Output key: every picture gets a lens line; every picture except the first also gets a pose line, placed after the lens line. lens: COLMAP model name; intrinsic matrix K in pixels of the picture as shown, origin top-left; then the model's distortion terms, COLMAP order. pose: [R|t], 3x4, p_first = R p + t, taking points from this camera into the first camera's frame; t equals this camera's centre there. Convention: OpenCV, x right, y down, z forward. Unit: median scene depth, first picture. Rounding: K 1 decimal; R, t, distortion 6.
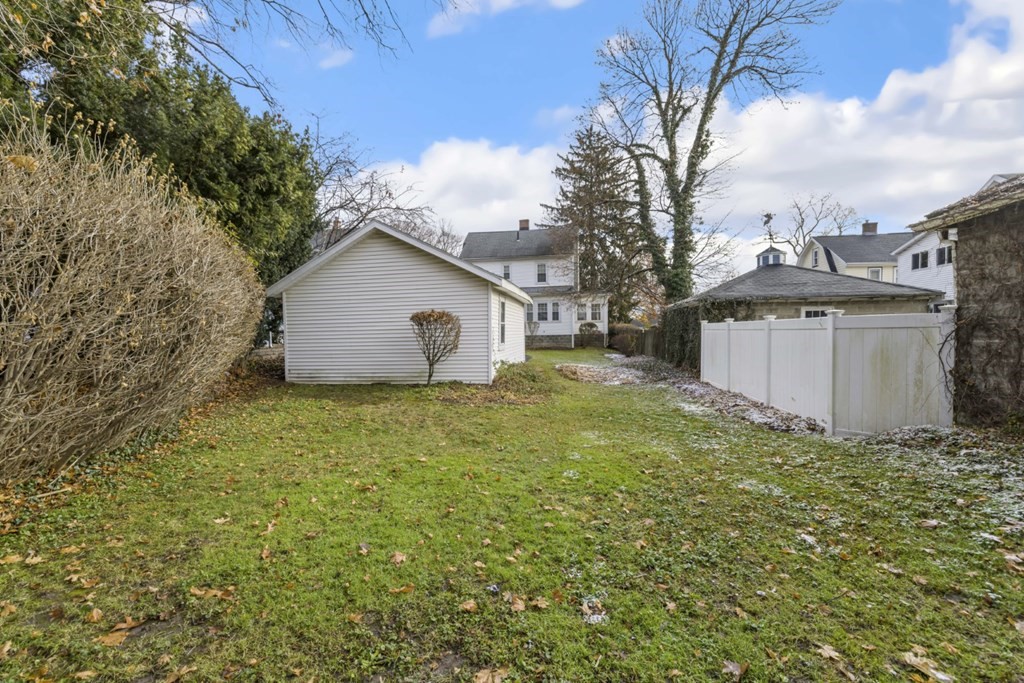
lens RADIAL K [[442.6, 0, 512.0], [0, 442.6, 341.5], [0, 0, 1]] dist [0.003236, 0.000171]
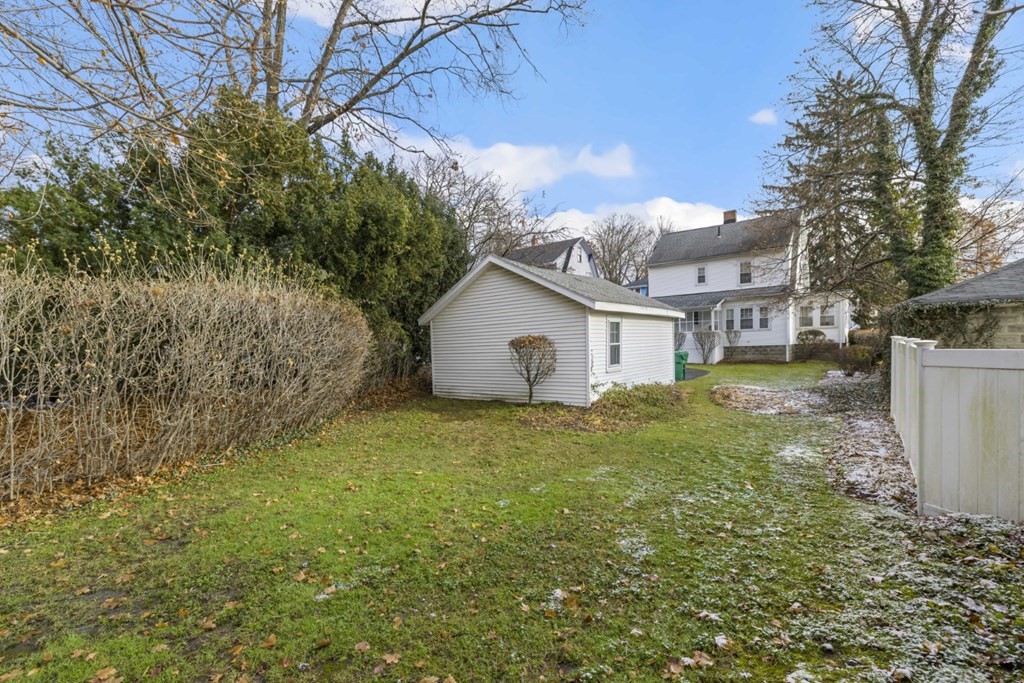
lens RADIAL K [[465.6, 0, 512.3], [0, 465.6, 356.0], [0, 0, 1]] dist [0.001385, 0.000137]
pose [[0.870316, 0.003721, -0.492480, 0.174378], [0.006474, 0.999799, 0.018996, -0.022069], [0.492451, -0.019721, 0.870117, -0.000209]]
